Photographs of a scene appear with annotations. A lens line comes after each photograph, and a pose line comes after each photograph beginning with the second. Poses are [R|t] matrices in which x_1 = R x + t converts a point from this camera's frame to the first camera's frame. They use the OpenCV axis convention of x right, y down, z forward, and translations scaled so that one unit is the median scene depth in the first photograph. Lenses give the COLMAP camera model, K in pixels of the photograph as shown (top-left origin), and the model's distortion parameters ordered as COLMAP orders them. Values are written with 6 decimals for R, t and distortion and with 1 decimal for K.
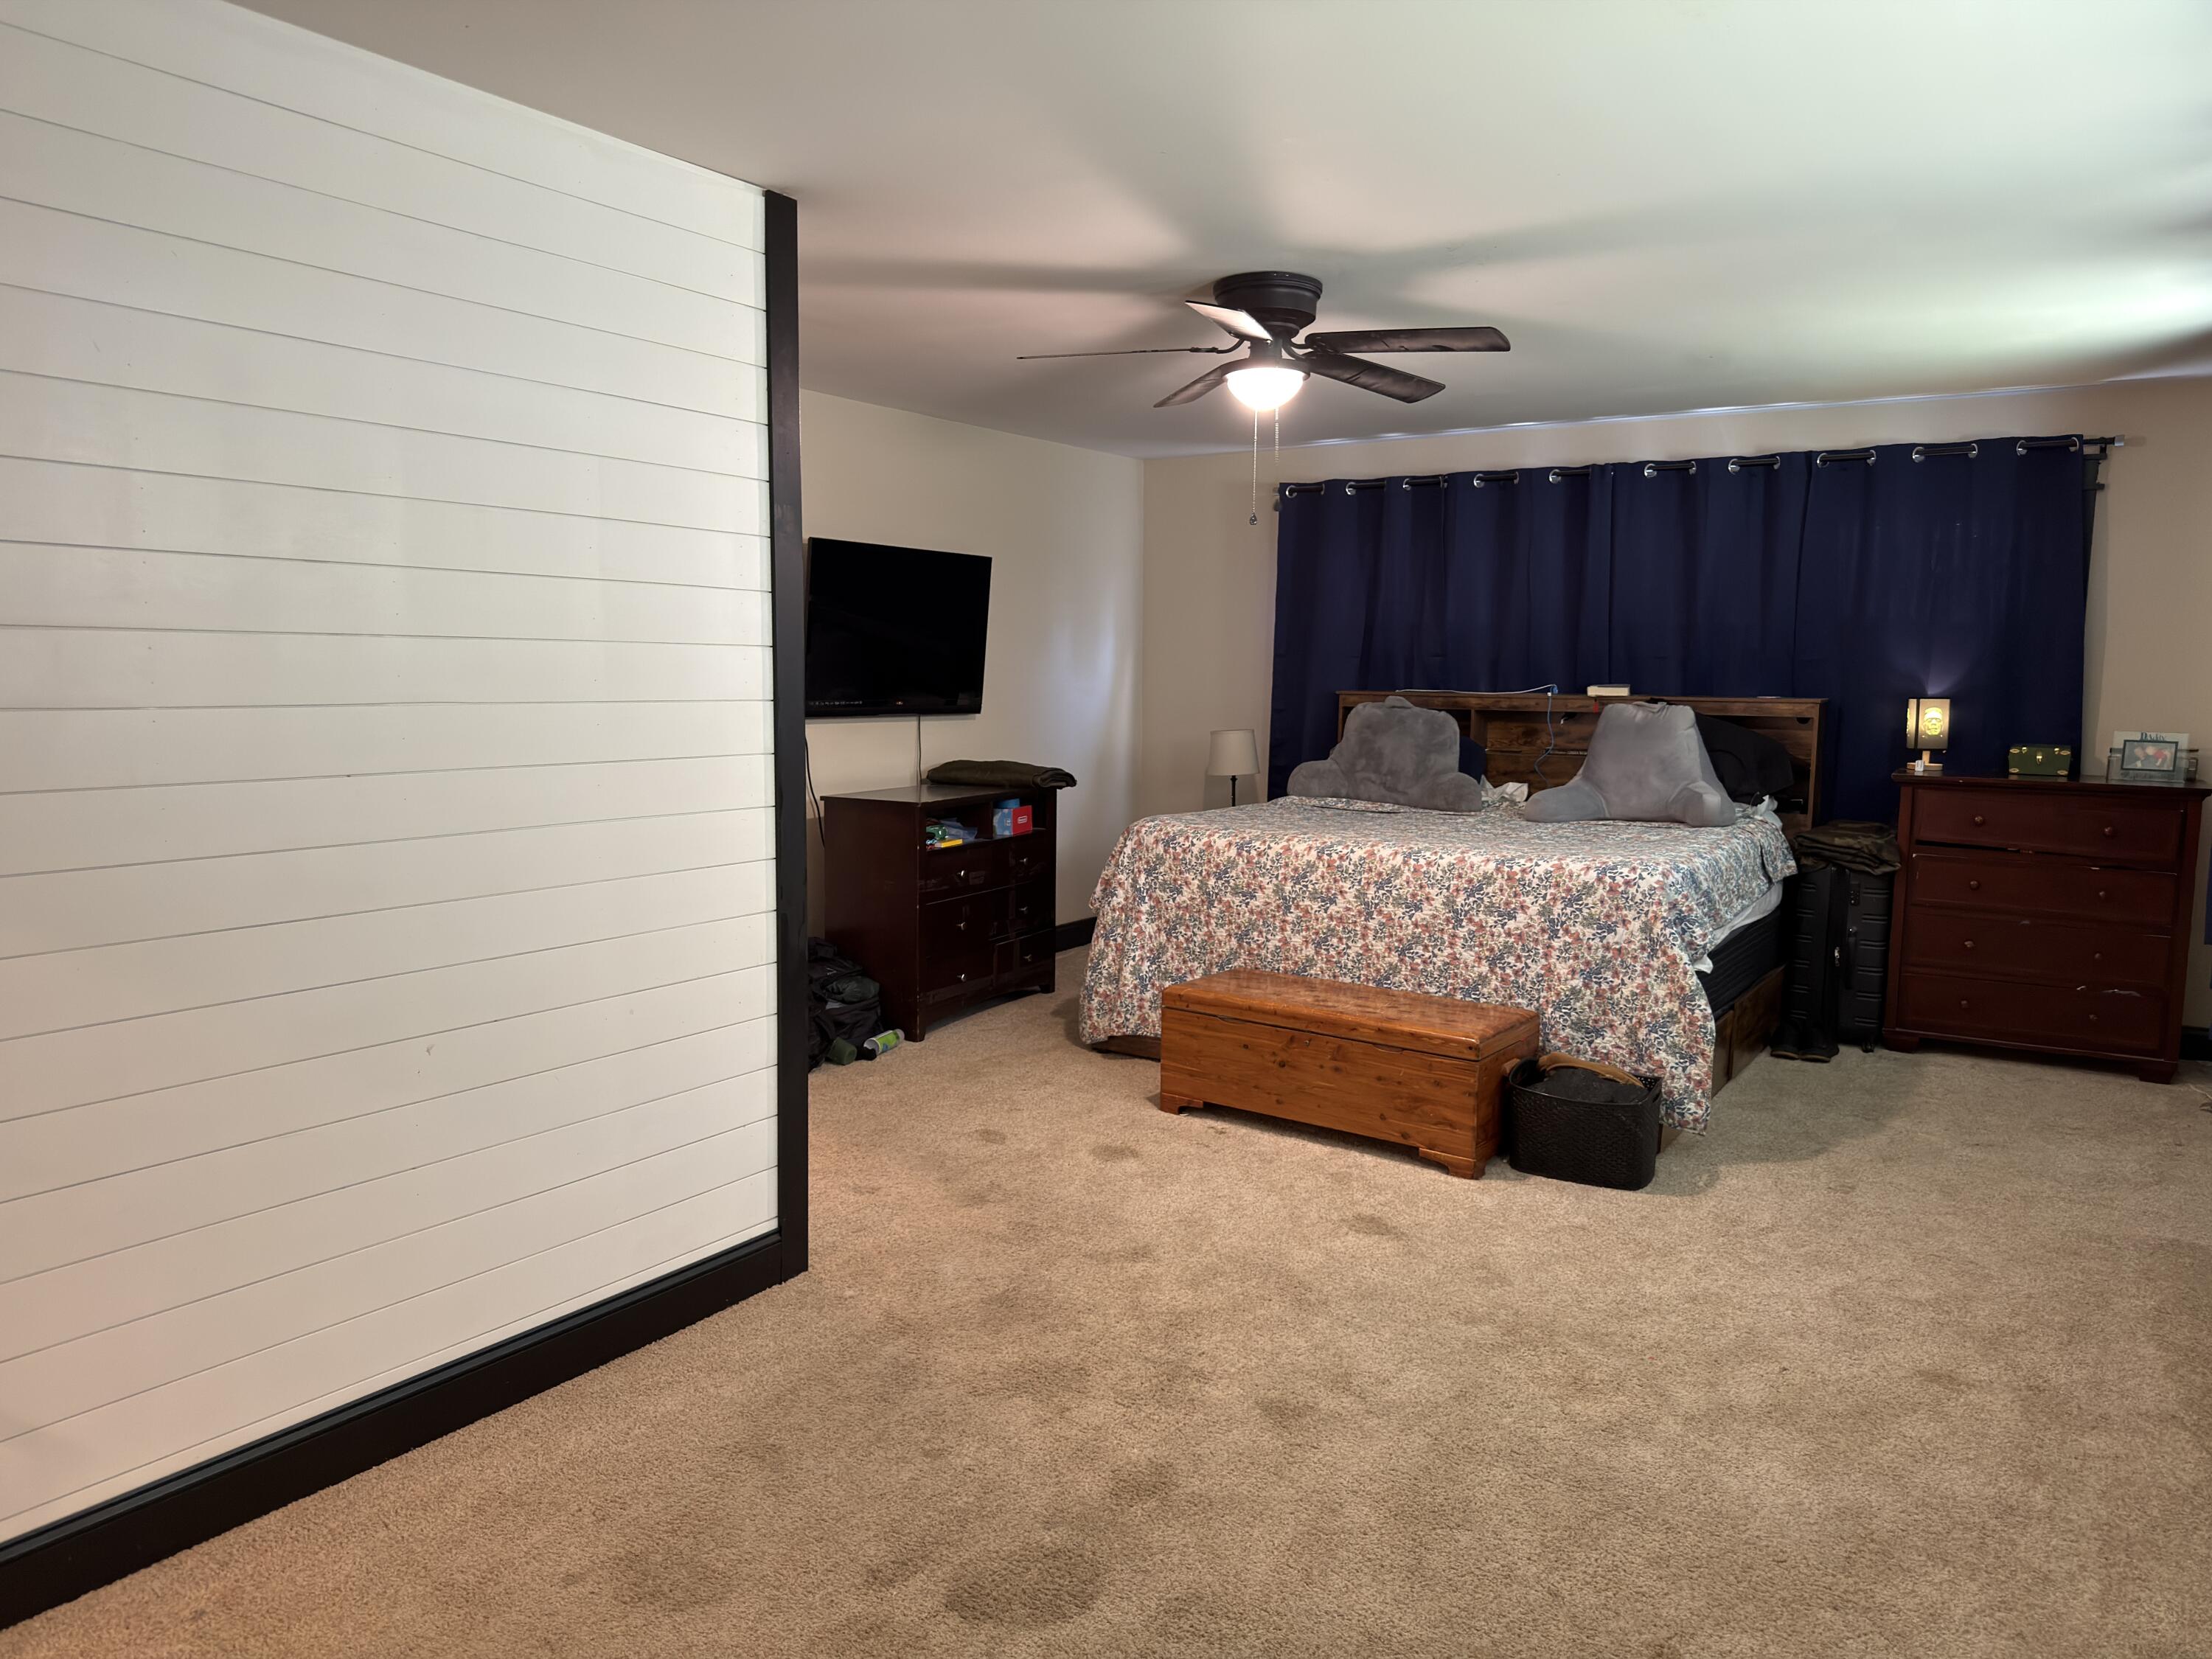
lens RADIAL K [[1544.3, 0, 1097.1], [0, 1544.3, 842.4], [0, 0, 1]] dist [0.185637, -0.383971]
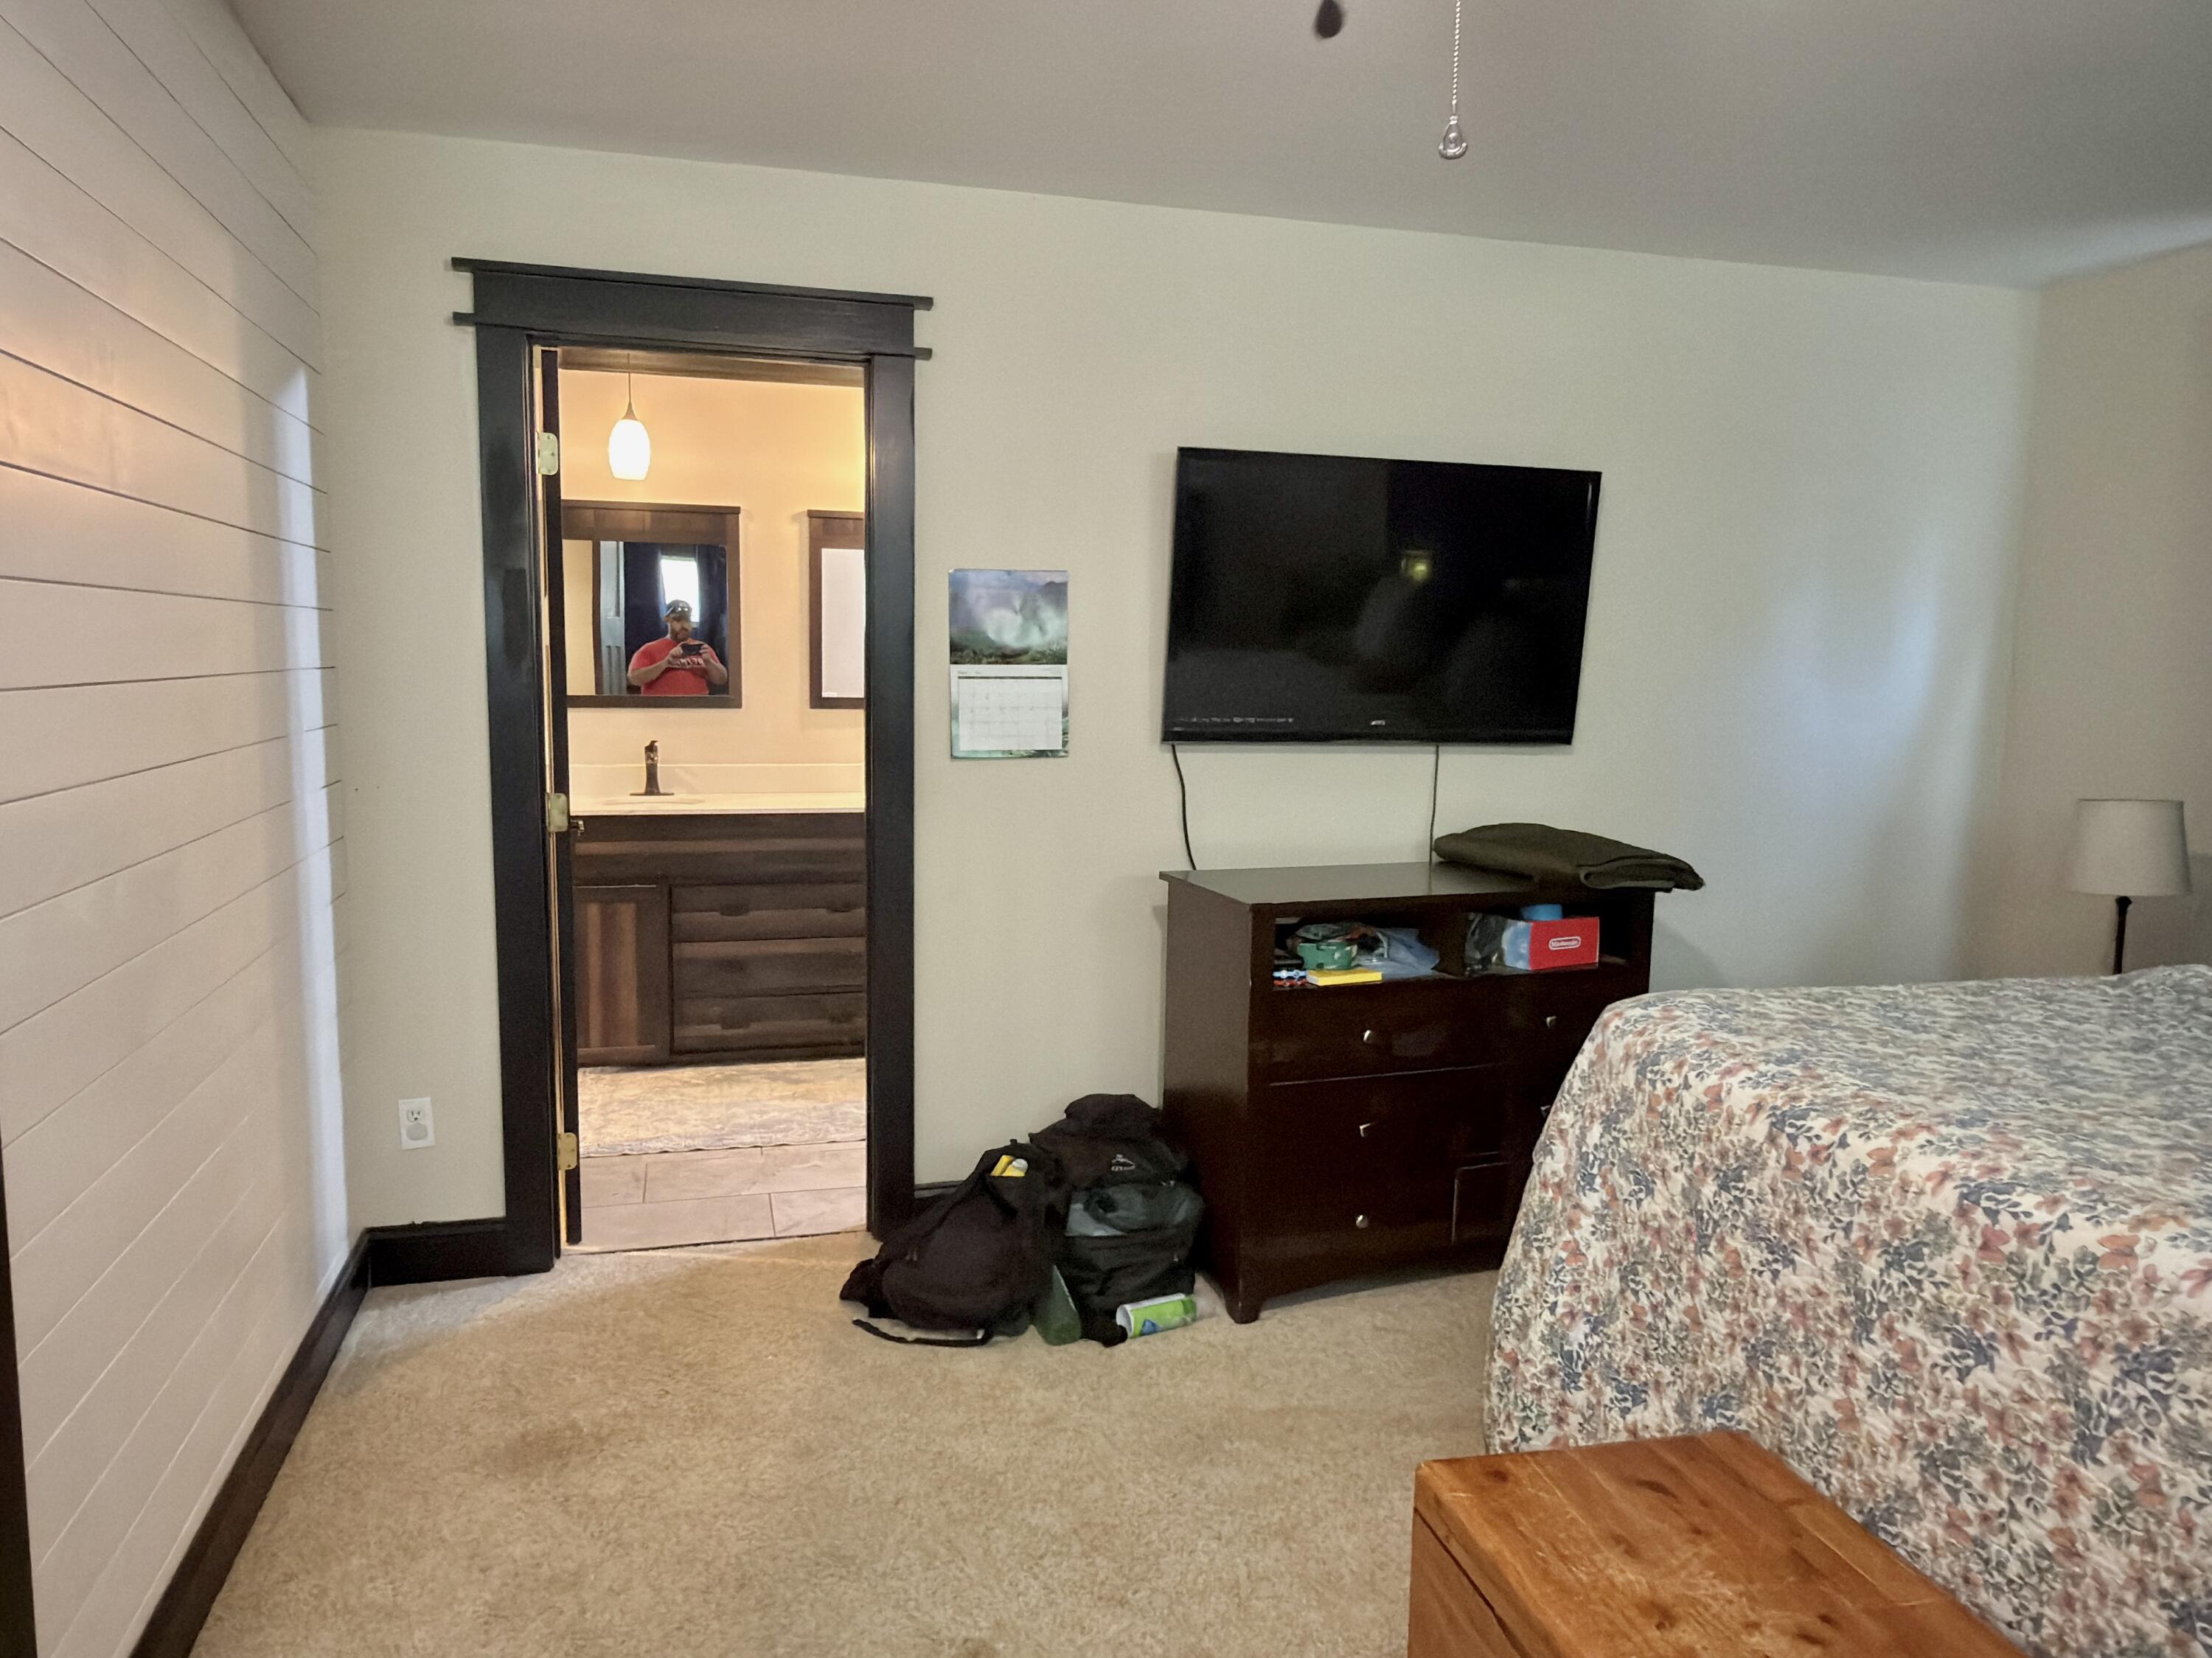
lens RADIAL K [[1471.4, 0, 1094.1], [0, 1471.4, 834.0], [0, 0, 1]] dist [-0.004634, 0.003498]
pose [[0.749998, 0.080376, -0.656538, 0.201187], [-0.084920, 0.996076, 0.024934, -0.063536], [0.655966, 0.037053, 0.753880, 0.615734]]
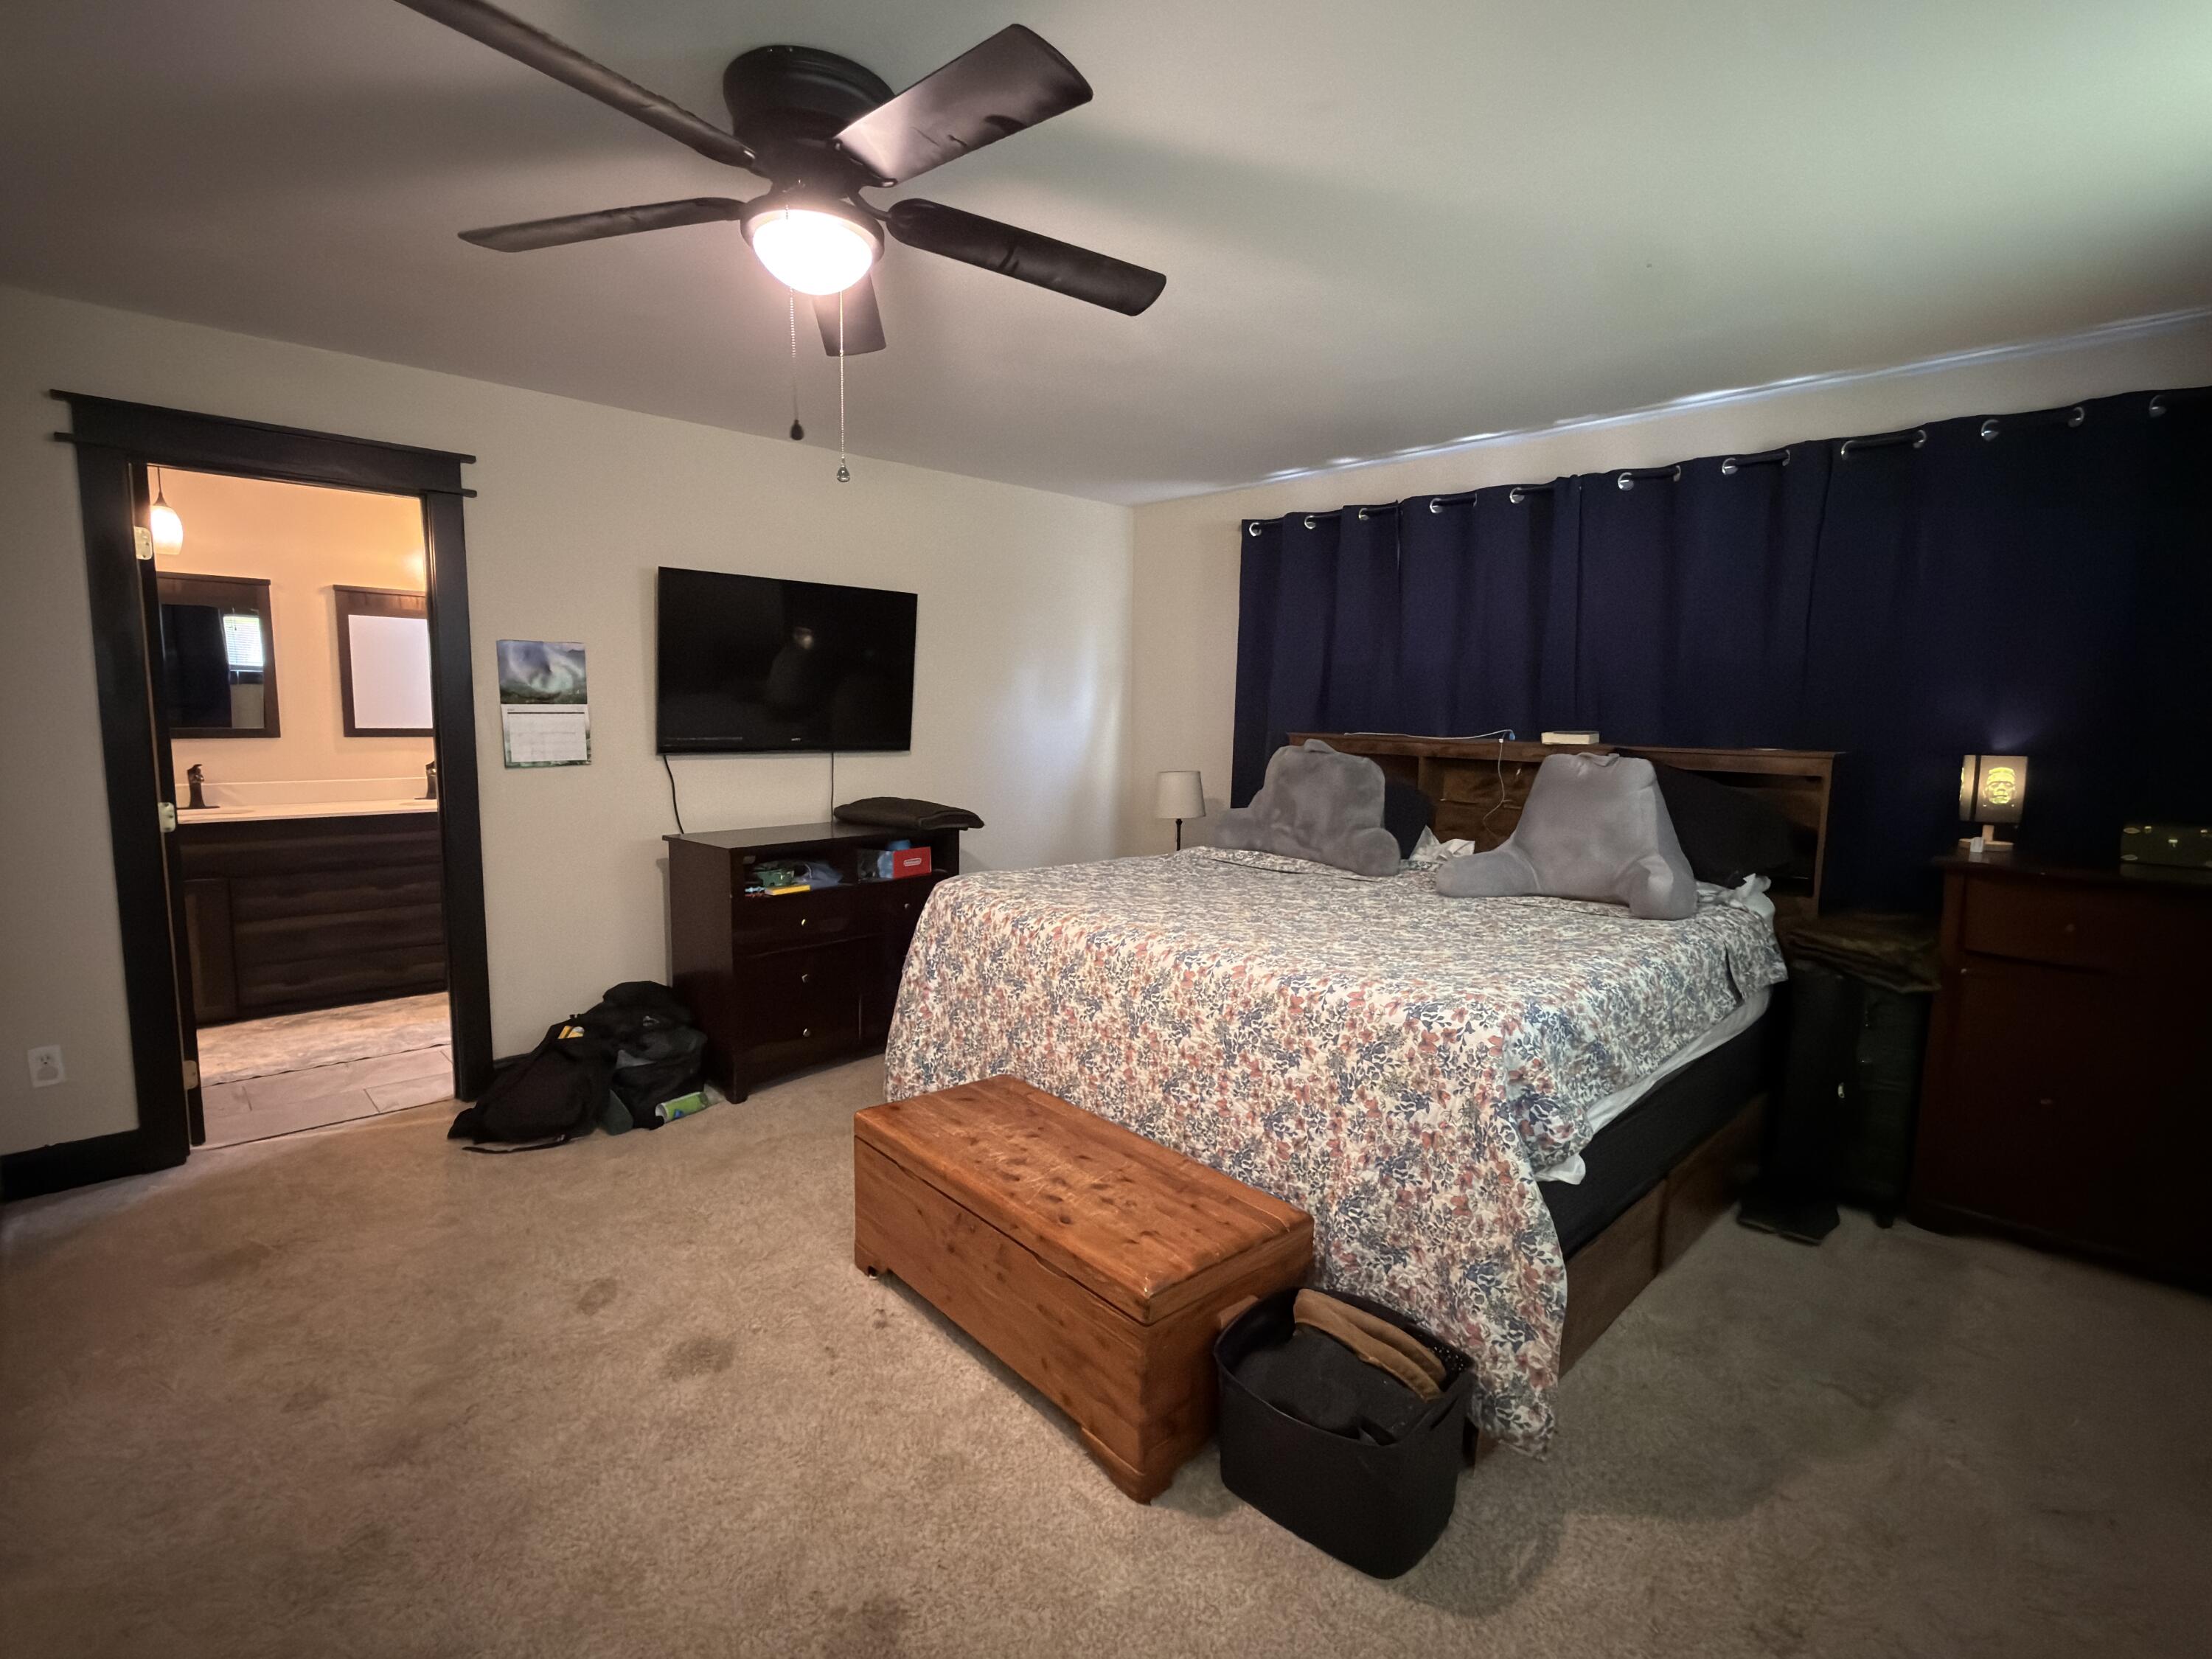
lens RADIAL K [[1045.6, 0, 1103.5], [0, 1045.6, 828.7], [0, 0, 1]] dist [-0.000616, 0.001300]
pose [[0.974452, 0.032467, -0.222237, 0.259082], [-0.033062, 0.999453, 0.001044, -0.049084], [0.222150, 0.006331, 0.974992, 0.483476]]
